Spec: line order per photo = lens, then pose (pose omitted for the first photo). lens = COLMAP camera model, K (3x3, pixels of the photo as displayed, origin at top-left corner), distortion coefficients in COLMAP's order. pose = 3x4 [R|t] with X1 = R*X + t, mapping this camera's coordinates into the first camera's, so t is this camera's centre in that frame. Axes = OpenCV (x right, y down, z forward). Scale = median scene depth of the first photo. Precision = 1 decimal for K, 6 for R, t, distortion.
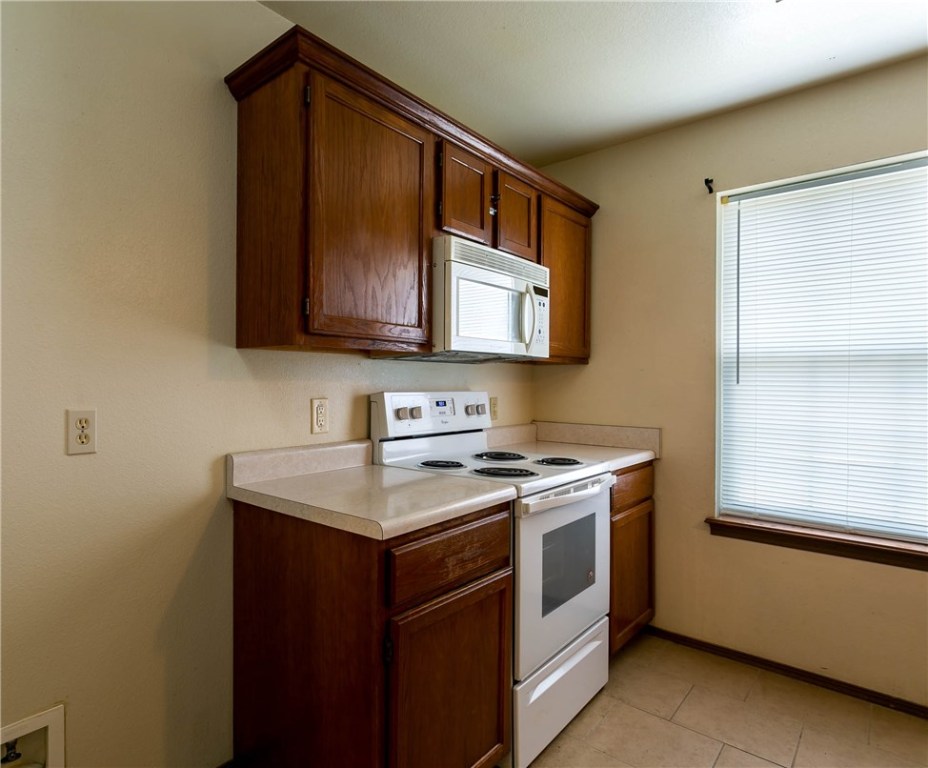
lens RADIAL K [[494.8, 0, 464.0], [0, 494.8, 384.0], [0, 0, 1]] dist [-0.000637, 0.000865]
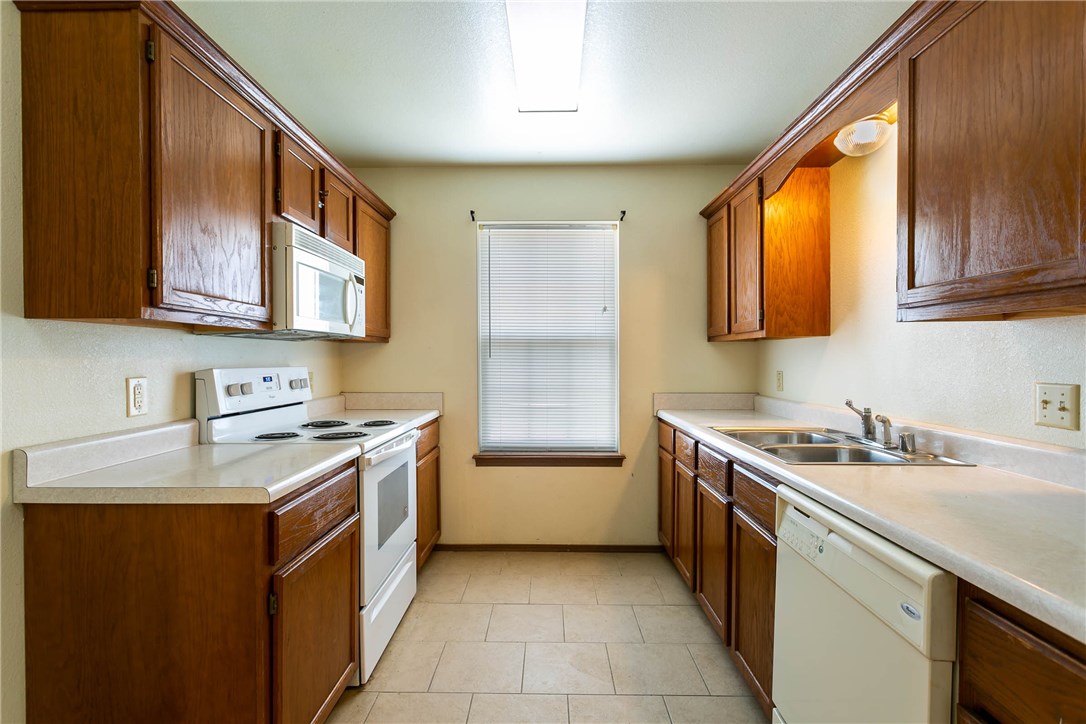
lens RADIAL K [[529.9, 0, 543.0], [0, 529.9, 362.0], [0, 0, 1]] dist [0.000903, 0.000119]
pose [[0.707860, -0.010800, 0.706270, -0.446988], [0.007069, 0.999941, 0.008206, -0.001266], [-0.706317, -0.000816, 0.707895, -0.203074]]
